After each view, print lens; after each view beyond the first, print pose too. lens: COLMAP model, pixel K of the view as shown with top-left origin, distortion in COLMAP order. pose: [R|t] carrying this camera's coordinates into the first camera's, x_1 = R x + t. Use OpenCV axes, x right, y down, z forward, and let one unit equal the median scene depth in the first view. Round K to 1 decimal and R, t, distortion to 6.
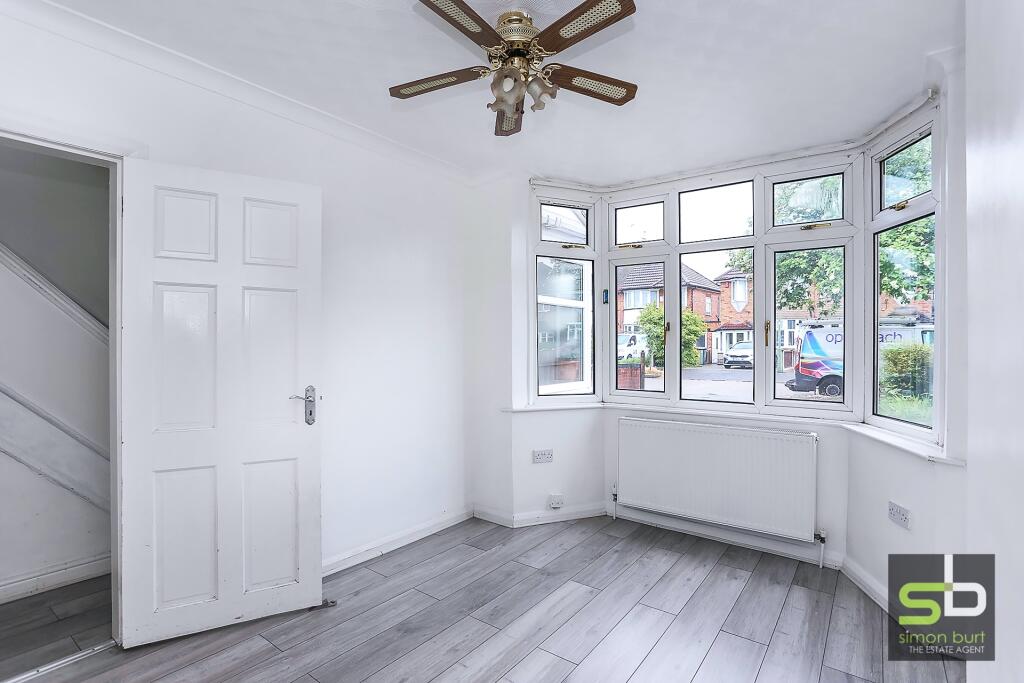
lens RADIAL K [[500.9, 0, 510.4], [0, 500.9, 346.0], [0, 0, 1]] dist [-0.056623, 0.033191]
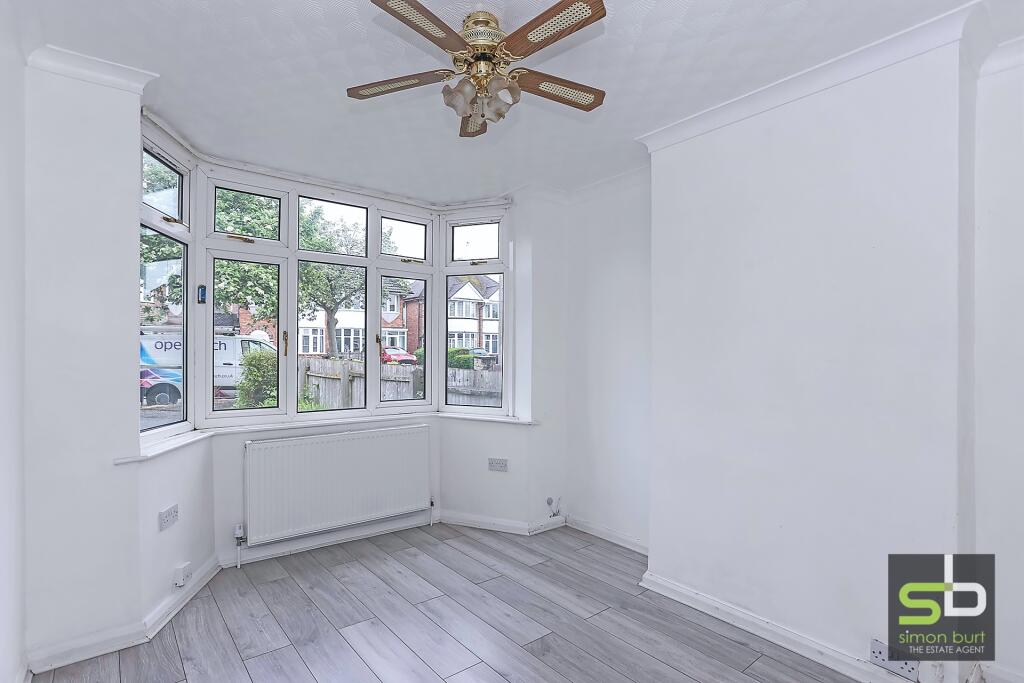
lens RADIAL K [[500.9, 0, 510.4], [0, 500.9, 346.0], [0, 0, 1]] dist [-0.056623, 0.033191]
pose [[0.240319, 0.011922, 0.970621, -0.546484], [0.001728, 0.999918, -0.012710, -0.007110], [-0.970693, 0.004732, 0.240278, 0.427981]]
